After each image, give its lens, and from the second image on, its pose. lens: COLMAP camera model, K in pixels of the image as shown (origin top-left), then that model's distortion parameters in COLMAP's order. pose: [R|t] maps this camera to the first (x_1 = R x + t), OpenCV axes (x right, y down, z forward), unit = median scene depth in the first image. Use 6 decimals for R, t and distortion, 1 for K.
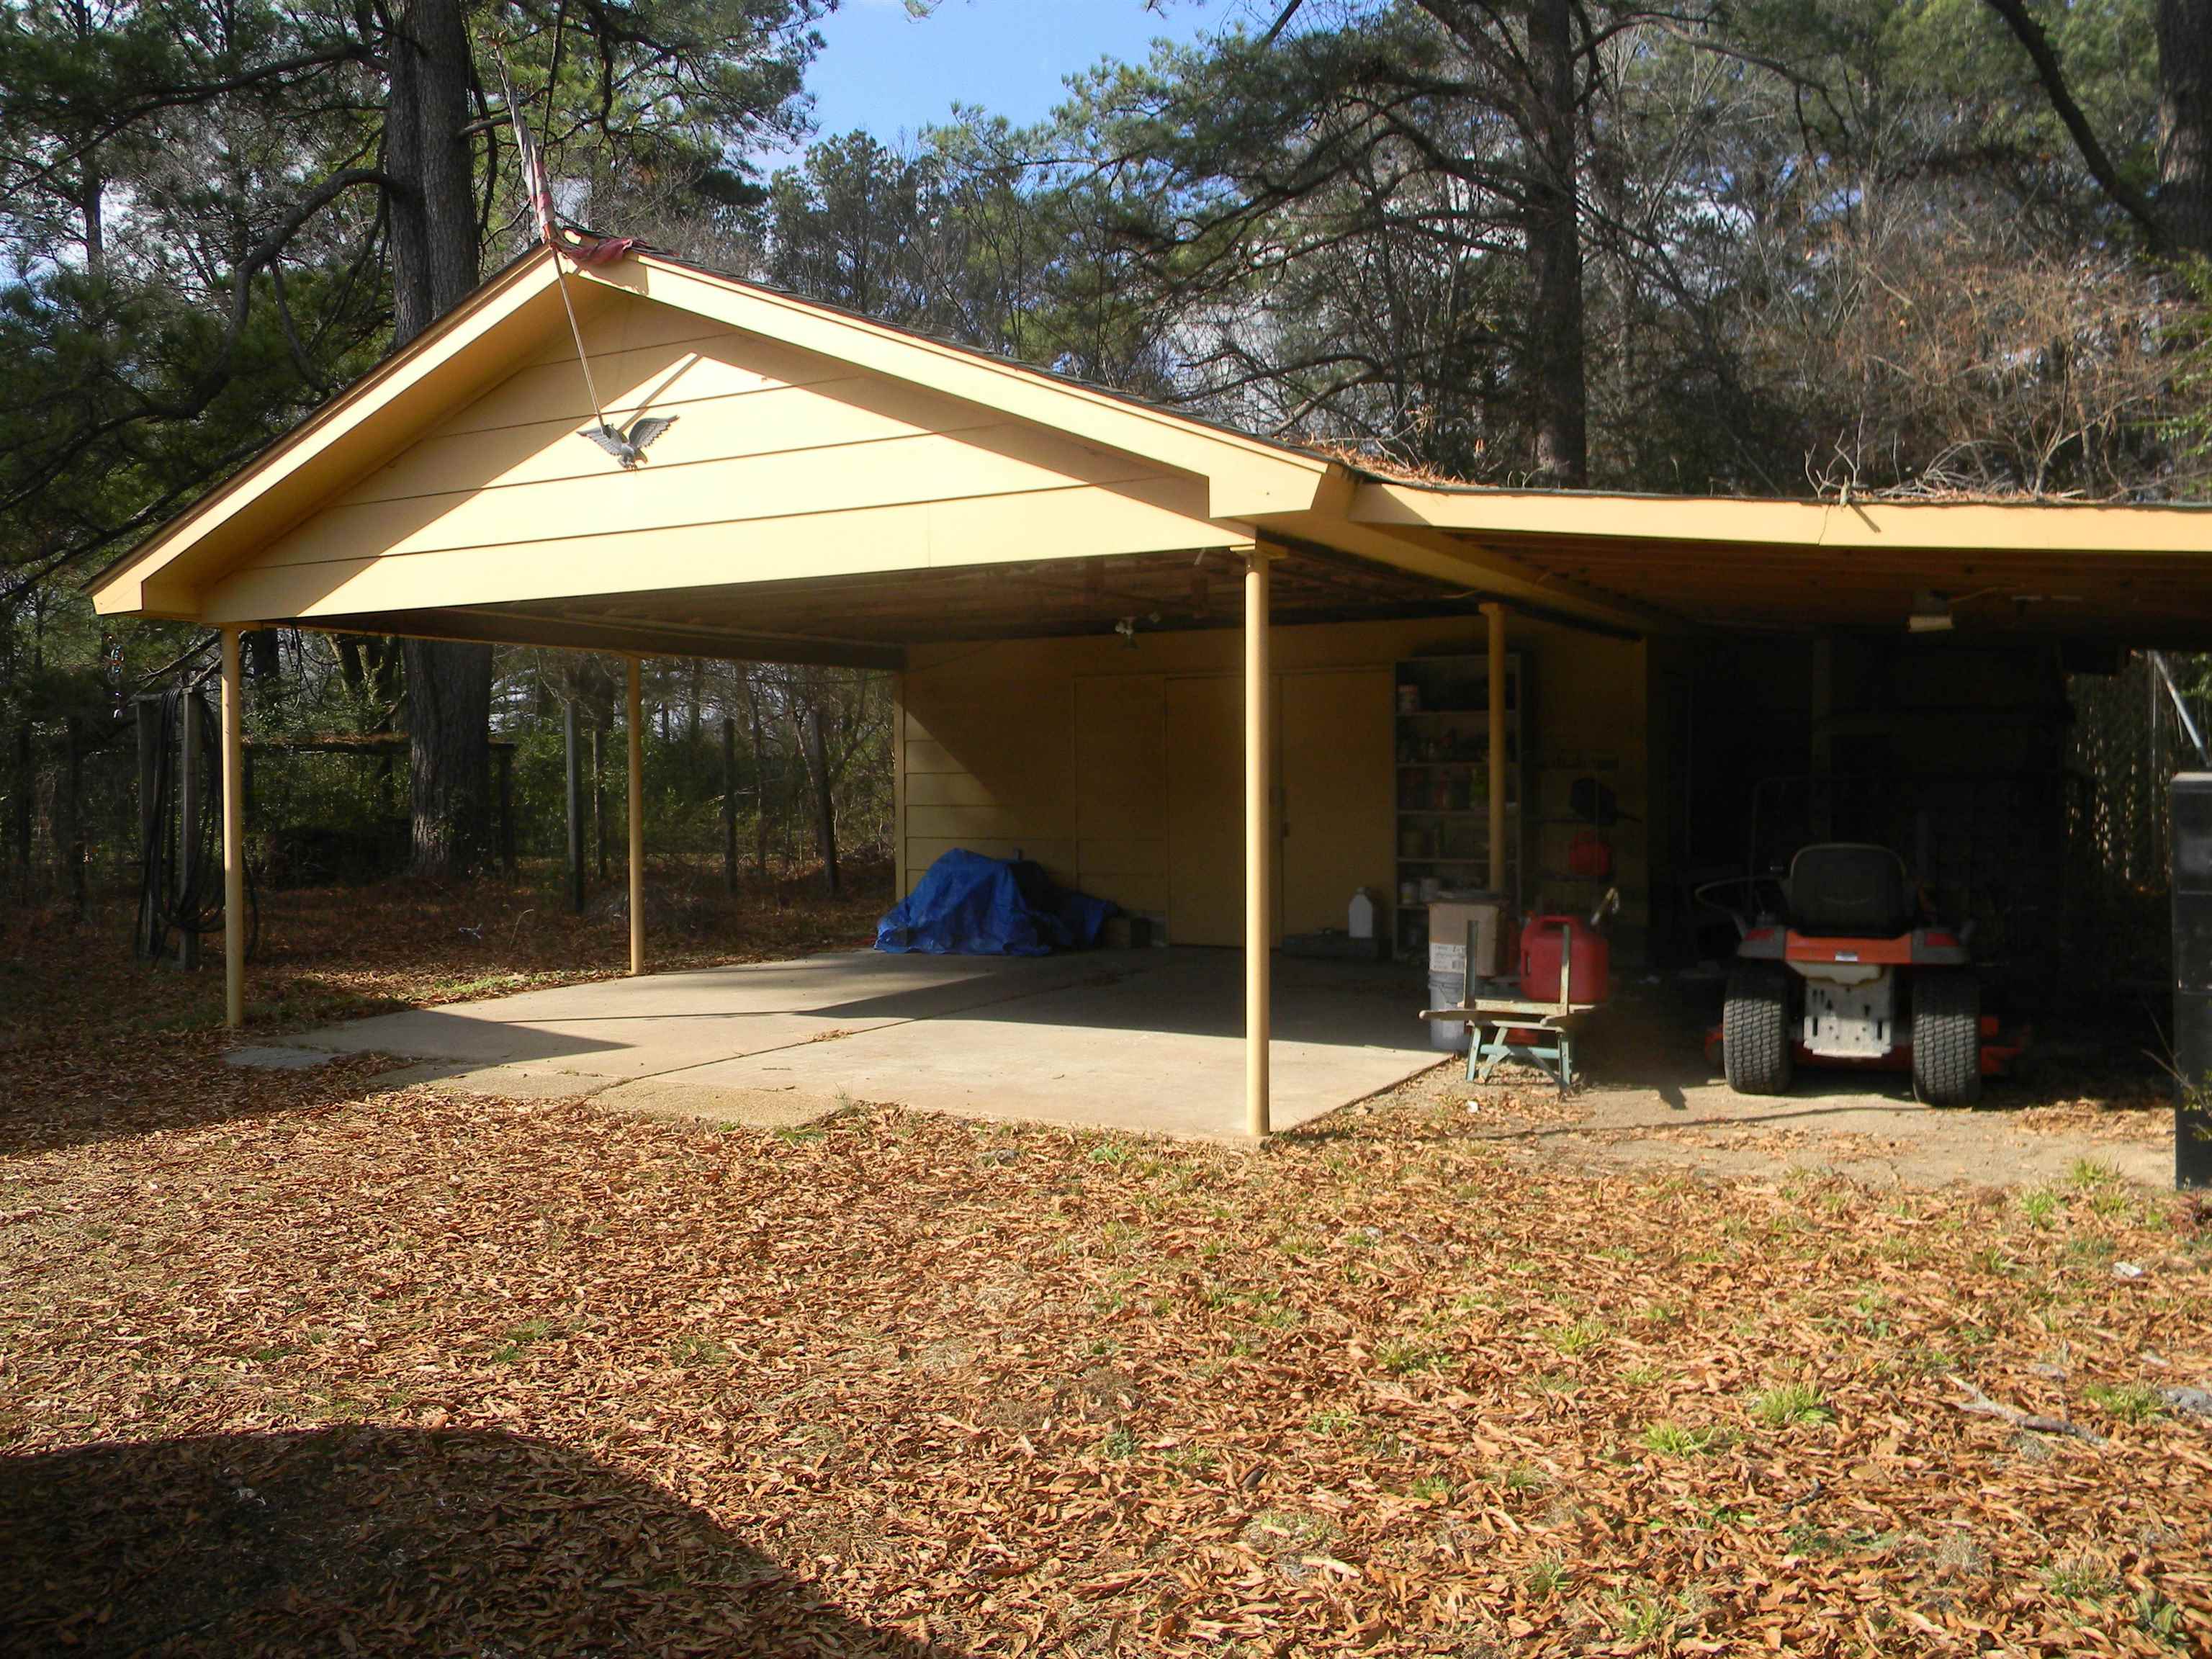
lens RADIAL K [[1786.9, 0, 1102.6], [0, 1786.9, 831.4], [0, 0, 1]] dist [0.001225, -0.017826]
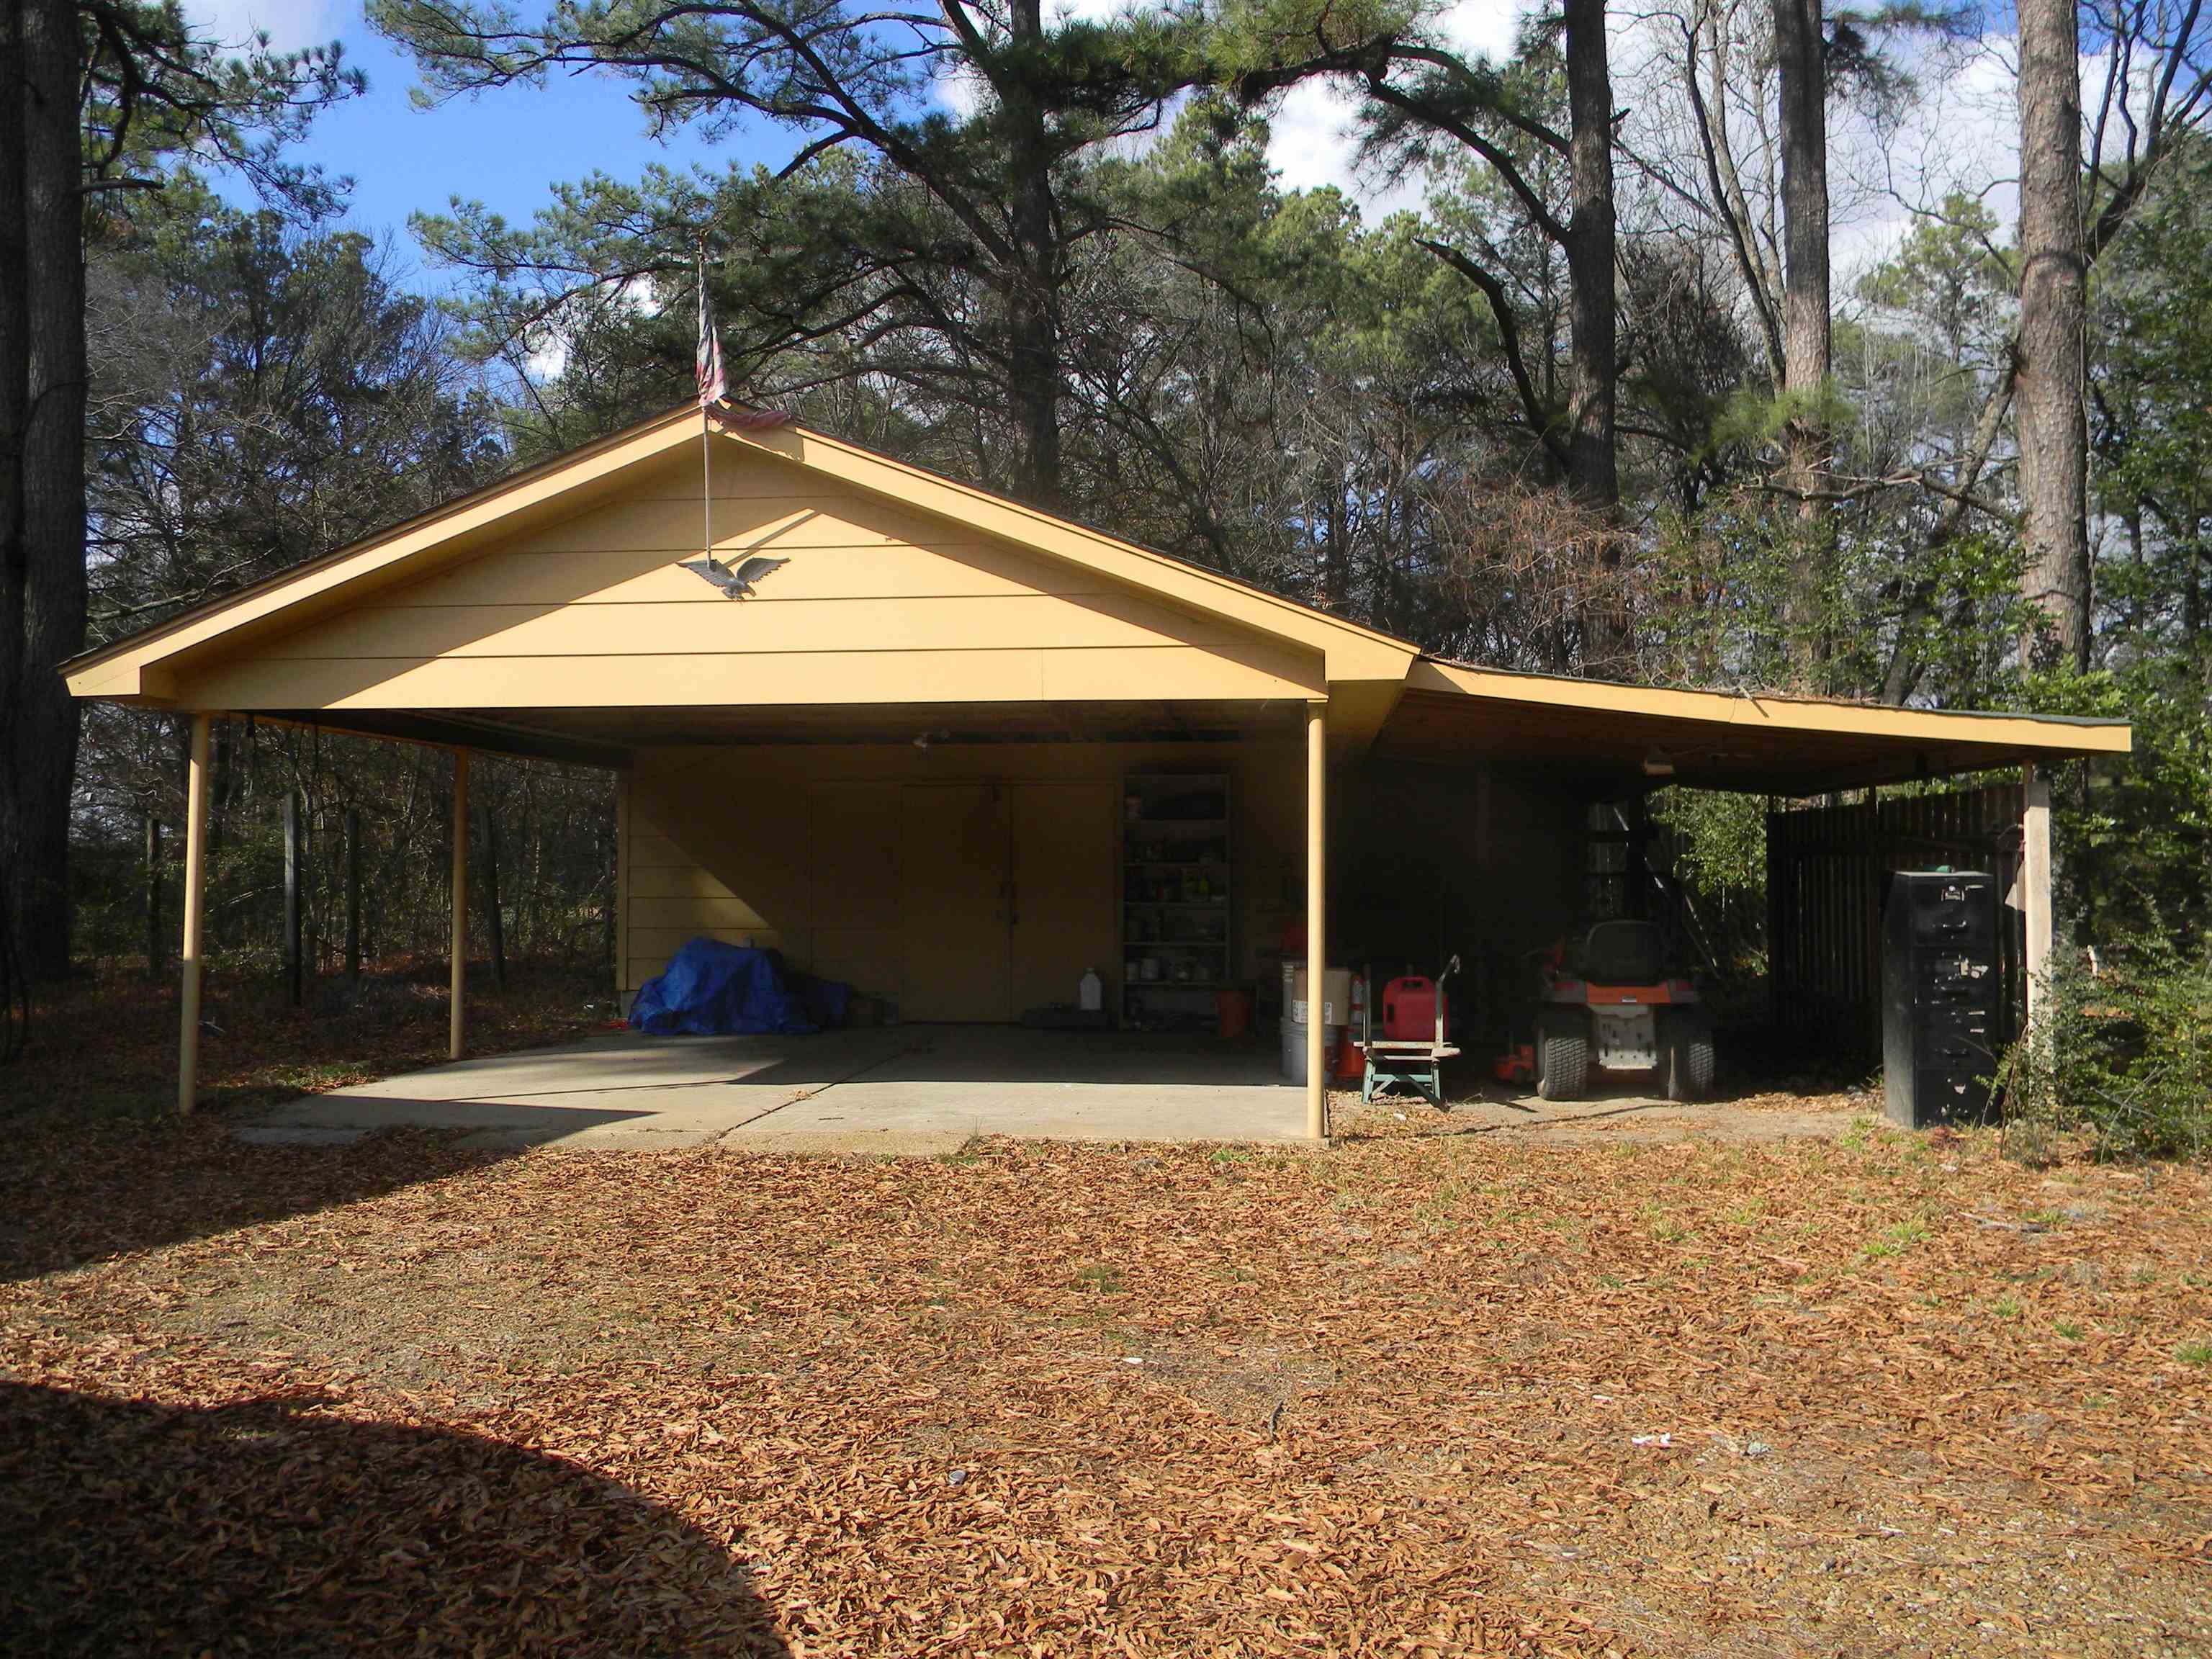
lens RADIAL K [[1786.9, 0, 1112.5], [0, 1786.9, 825.7], [0, 0, 1]] dist [0.001225, -0.017826]
pose [[0.920549, 0.019304, 0.390150, -0.488184], [0.004293, 0.998218, -0.059519, 0.013224], [-0.390604, 0.056465, 0.918826, -0.150039]]
